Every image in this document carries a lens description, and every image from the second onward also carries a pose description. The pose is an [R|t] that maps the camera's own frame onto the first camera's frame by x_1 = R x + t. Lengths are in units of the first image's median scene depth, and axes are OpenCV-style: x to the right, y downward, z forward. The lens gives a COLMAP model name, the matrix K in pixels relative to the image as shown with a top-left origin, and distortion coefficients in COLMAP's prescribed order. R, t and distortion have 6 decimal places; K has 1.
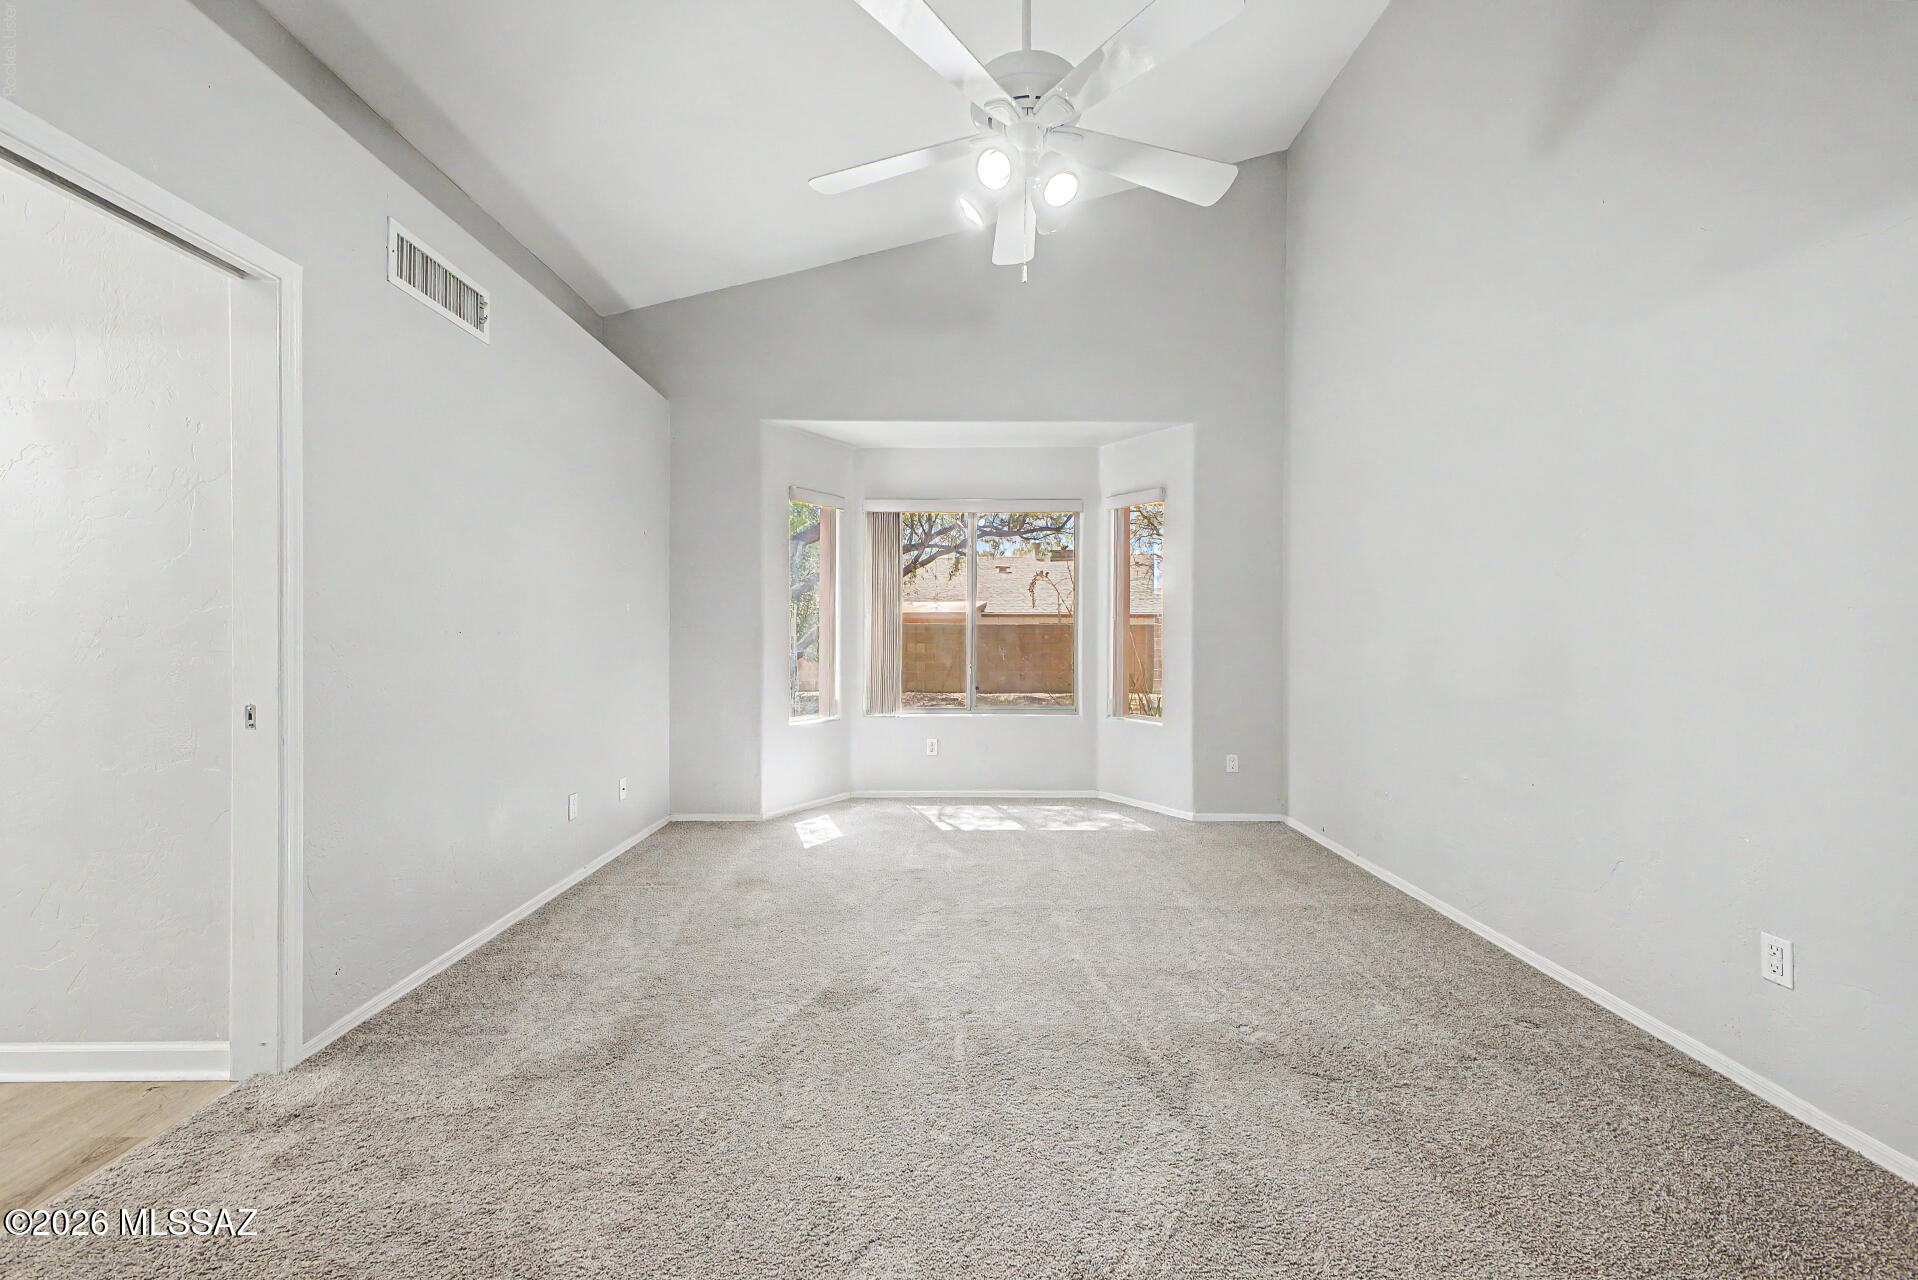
lens RADIAL K [[760.3, 0, 961.1], [0, 760.3, 629.6], [0, 0, 1]] dist [0.021361, -0.005921]
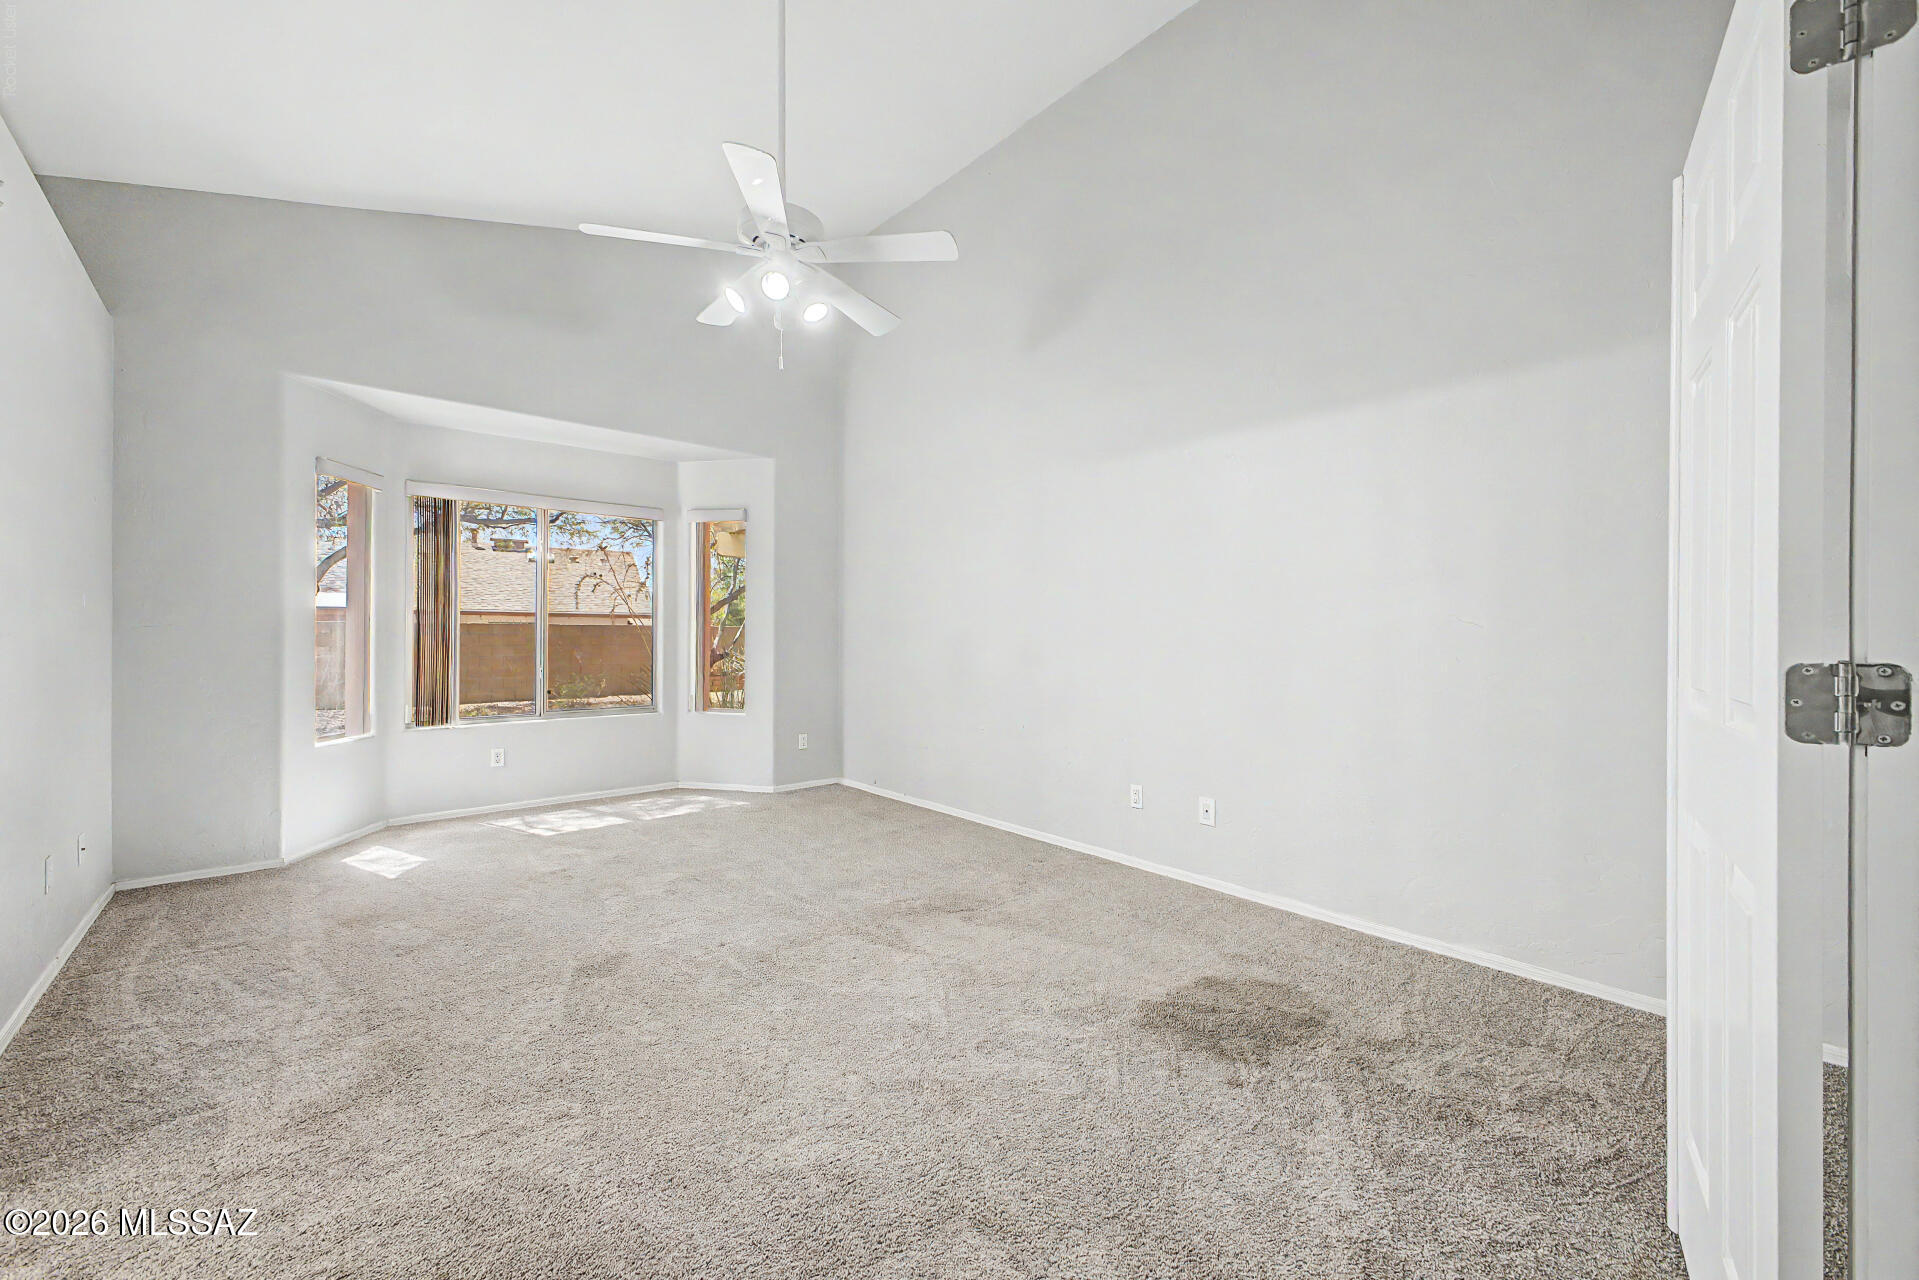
lens RADIAL K [[760.7, 0, 955.7], [0, 760.7, 639.0], [0, 0, 1]] dist [0.021361, -0.005921]
pose [[0.758623, -0.002036, 0.651527, -0.250335], [-0.006038, 0.999930, 0.010156, -0.003961], [-0.651502, -0.011639, 0.758558, -0.086941]]
